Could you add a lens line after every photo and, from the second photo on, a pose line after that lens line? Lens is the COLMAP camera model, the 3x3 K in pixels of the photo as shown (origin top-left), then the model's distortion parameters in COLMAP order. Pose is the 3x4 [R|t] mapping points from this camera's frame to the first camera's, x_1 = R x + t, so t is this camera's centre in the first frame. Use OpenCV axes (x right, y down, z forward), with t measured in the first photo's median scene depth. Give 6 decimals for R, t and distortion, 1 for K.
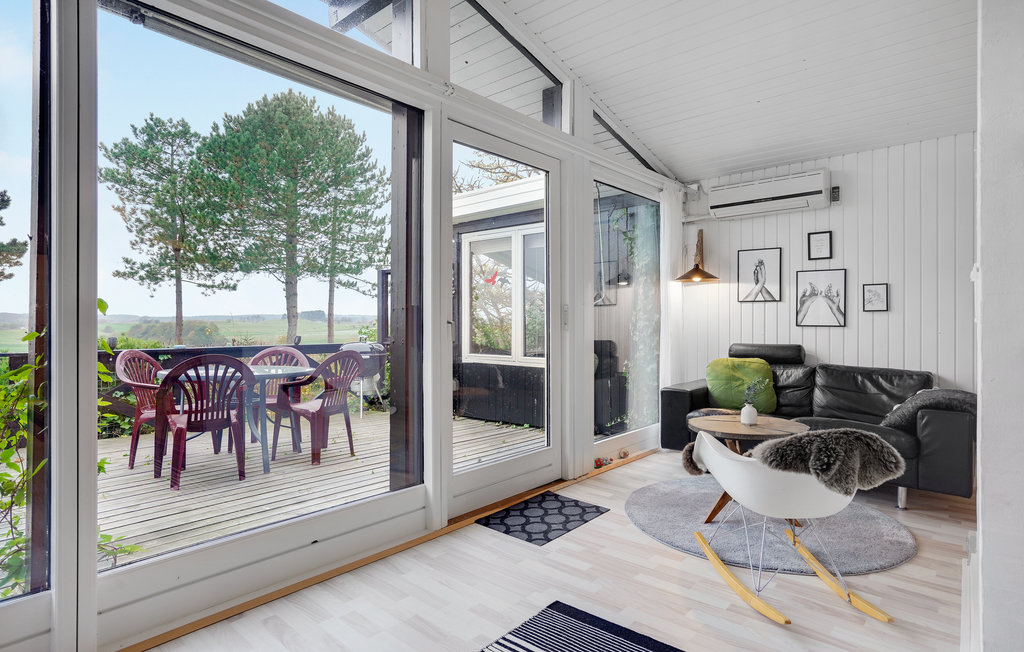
lens RADIAL K [[547.5, 0, 516.5], [0, 547.5, 319.6], [0, 0, 1]] dist [-0.020768, 0.000735]
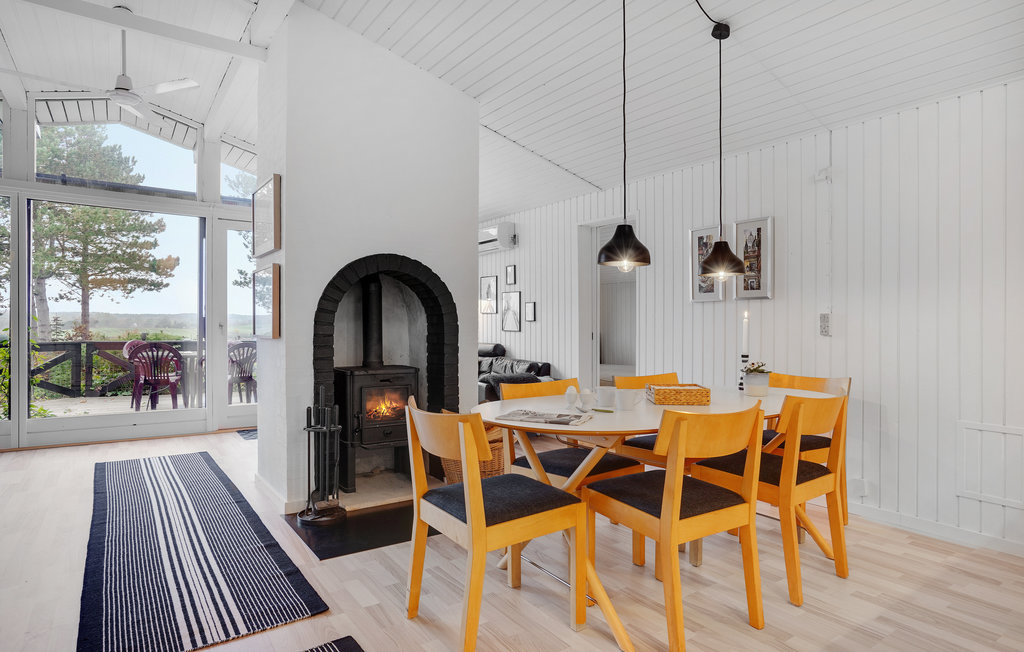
lens RADIAL K [[599.1, 0, 507.8], [0, 599.1, 321.8], [0, 0, 1]] dist [0.006642, 0.001098]
pose [[0.957920, 0.004018, -0.287009, 0.292364], [-0.002694, 0.999984, 0.005007, -0.006120], [0.287024, -0.004024, 0.957915, -0.149429]]
